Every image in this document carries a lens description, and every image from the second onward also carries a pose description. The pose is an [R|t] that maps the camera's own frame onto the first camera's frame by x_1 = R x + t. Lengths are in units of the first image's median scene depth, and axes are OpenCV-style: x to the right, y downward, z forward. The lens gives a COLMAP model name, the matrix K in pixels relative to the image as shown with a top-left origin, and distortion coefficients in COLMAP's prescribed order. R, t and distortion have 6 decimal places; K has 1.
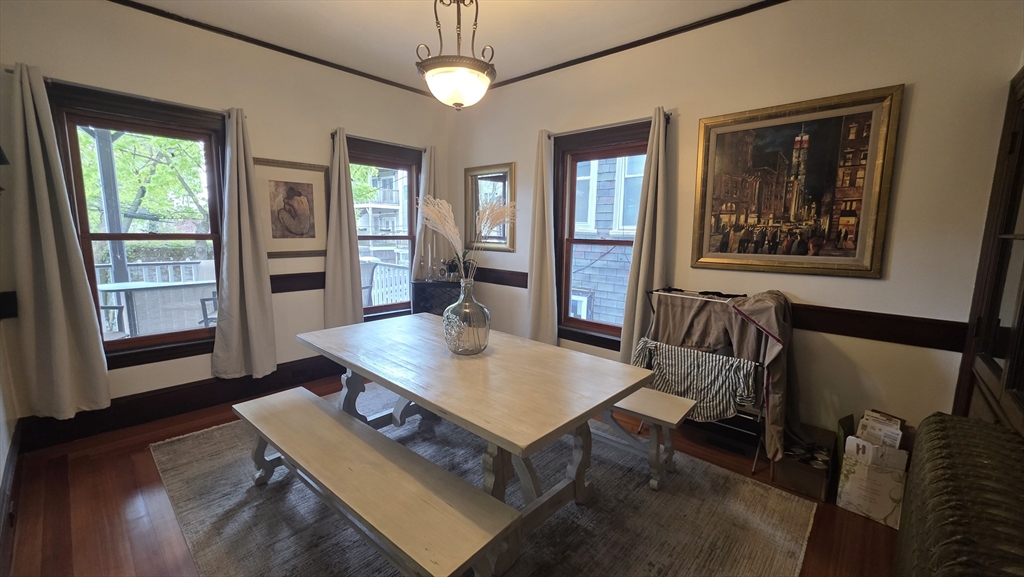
lens RADIAL K [[409.0, 0, 510.8], [0, 409.0, 285.8], [0, 0, 1]] dist [-0.000604, -0.000393]
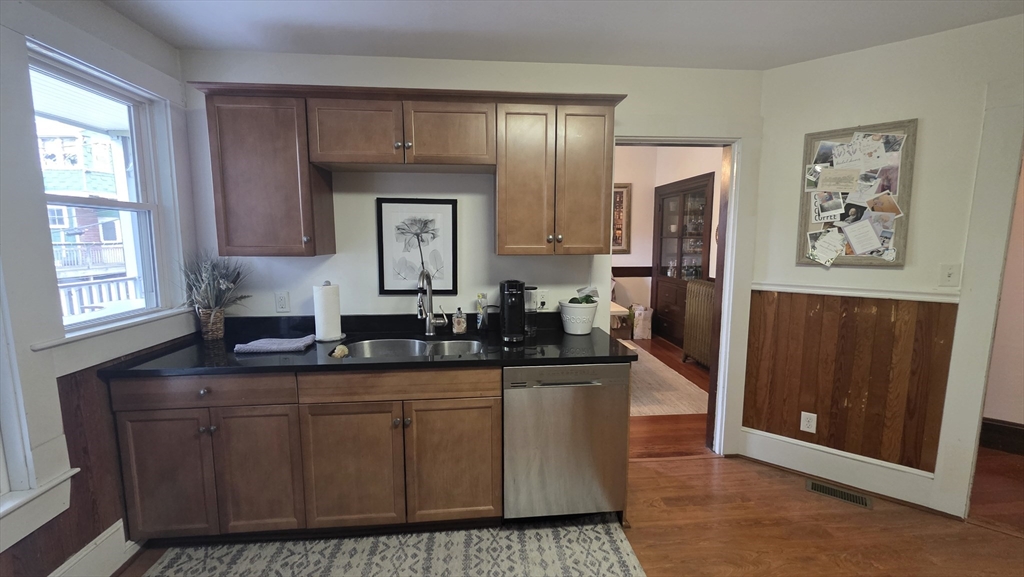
lens RADIAL K [[409.0, 0, 513.2], [0, 409.0, 286.7], [0, 0, 1]] dist [-0.000604, -0.000393]
pose [[0.675024, -0.106080, 0.730130, -1.344687], [0.114121, 0.992712, 0.038722, 0.004833], [-0.728916, 0.057185, 0.682211, -0.216525]]
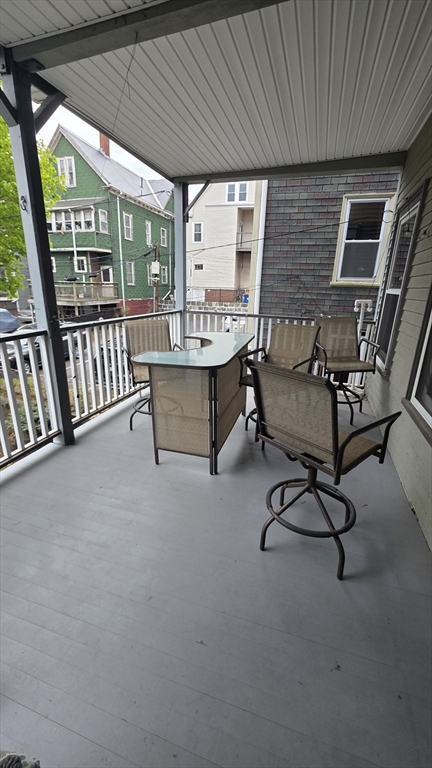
lens RADIAL K [[307.2, 0, 216.6], [0, 307.2, 382.4], [0, 0, 1]] dist [-0.001538, 0.000036]
pose [[0.907690, -0.116123, 0.403254, -1.744880], [0.042018, 0.981271, 0.187993, -0.101396], [-0.417532, -0.153695, 0.895570, 0.745092]]
